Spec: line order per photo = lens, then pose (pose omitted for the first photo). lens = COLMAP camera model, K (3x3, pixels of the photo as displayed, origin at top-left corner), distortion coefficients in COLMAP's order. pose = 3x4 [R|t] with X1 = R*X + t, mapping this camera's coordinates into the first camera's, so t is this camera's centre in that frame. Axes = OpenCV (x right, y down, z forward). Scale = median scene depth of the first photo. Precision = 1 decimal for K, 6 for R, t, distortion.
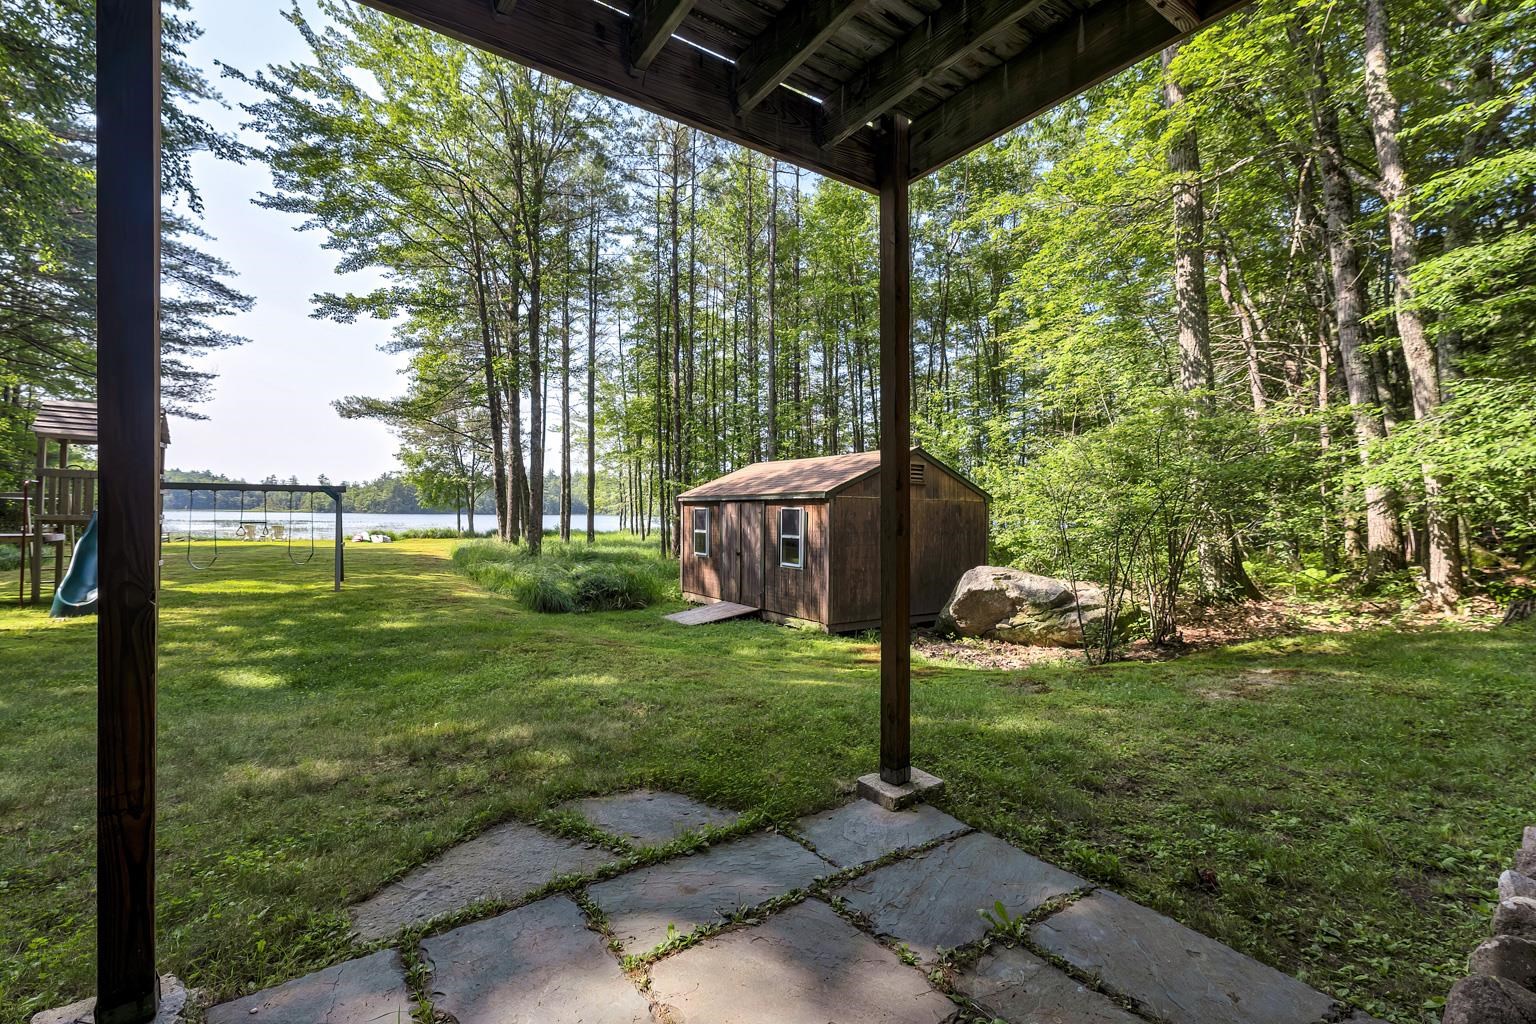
lens RADIAL K [[635.7, 0, 768.3], [0, 635.7, 514.7], [0, 0, 1]] dist [-0.002209, 0.000828]
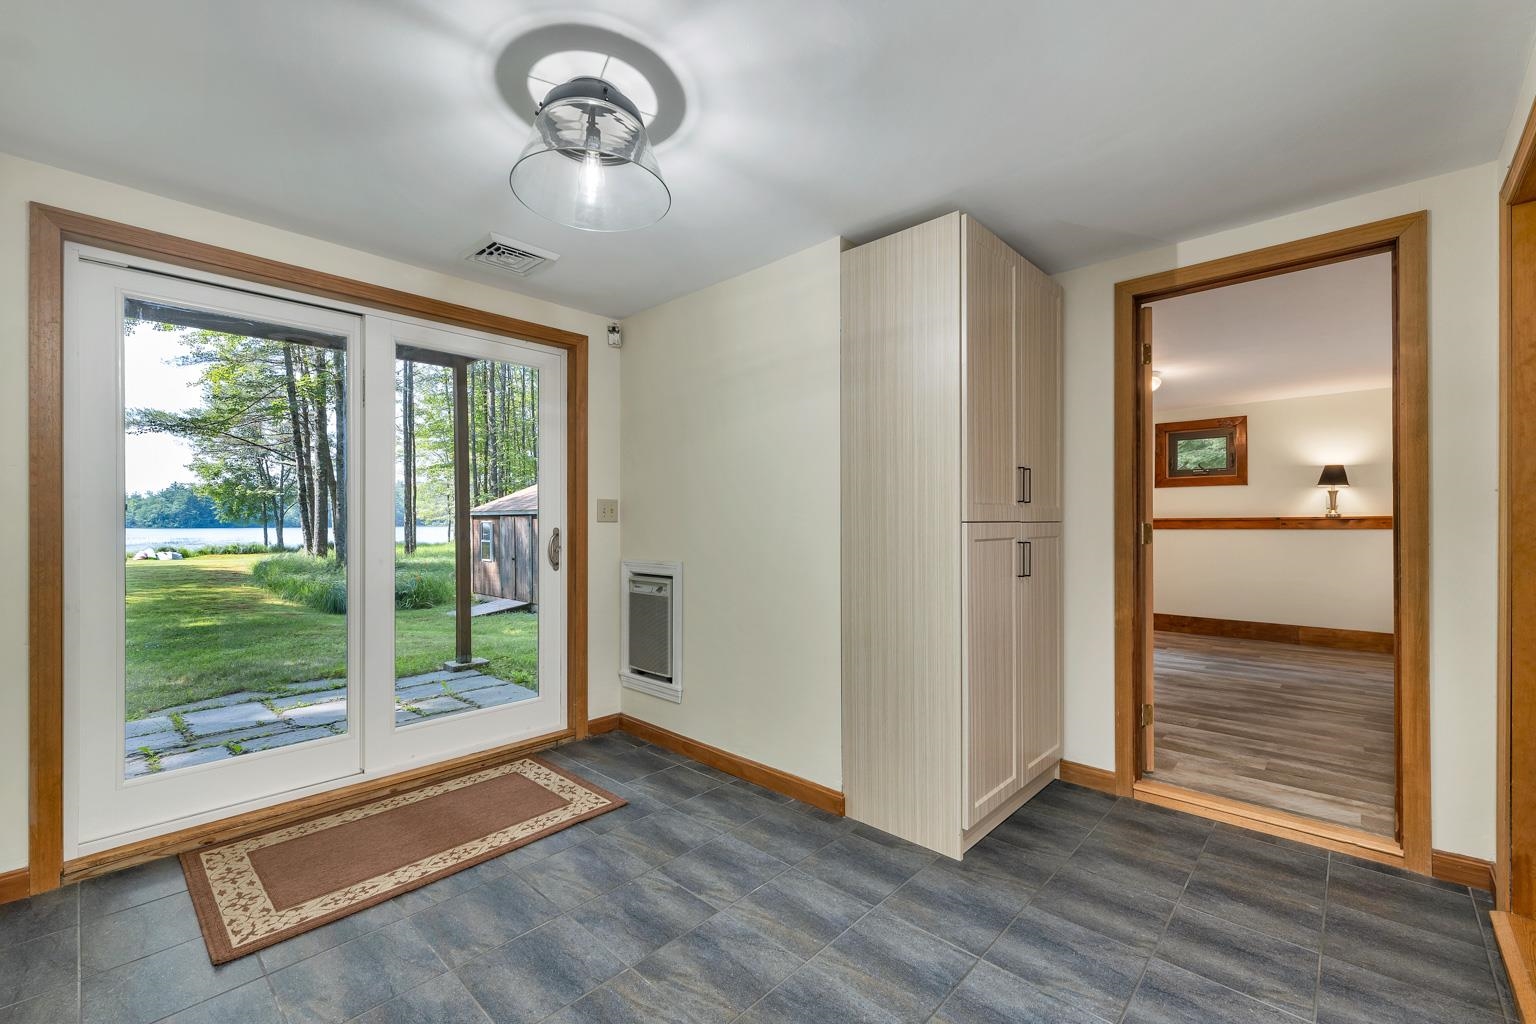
lens RADIAL K [[635.7, 0, 769.6], [0, 635.7, 519.6], [0, 0, 1]] dist [-0.002209, 0.000828]
pose [[0.978352, -0.010459, 0.206681, 0.067906], [0.011569, 0.999924, -0.004158, -0.000853], [-0.206622, 0.006459, 0.978400, -0.106638]]
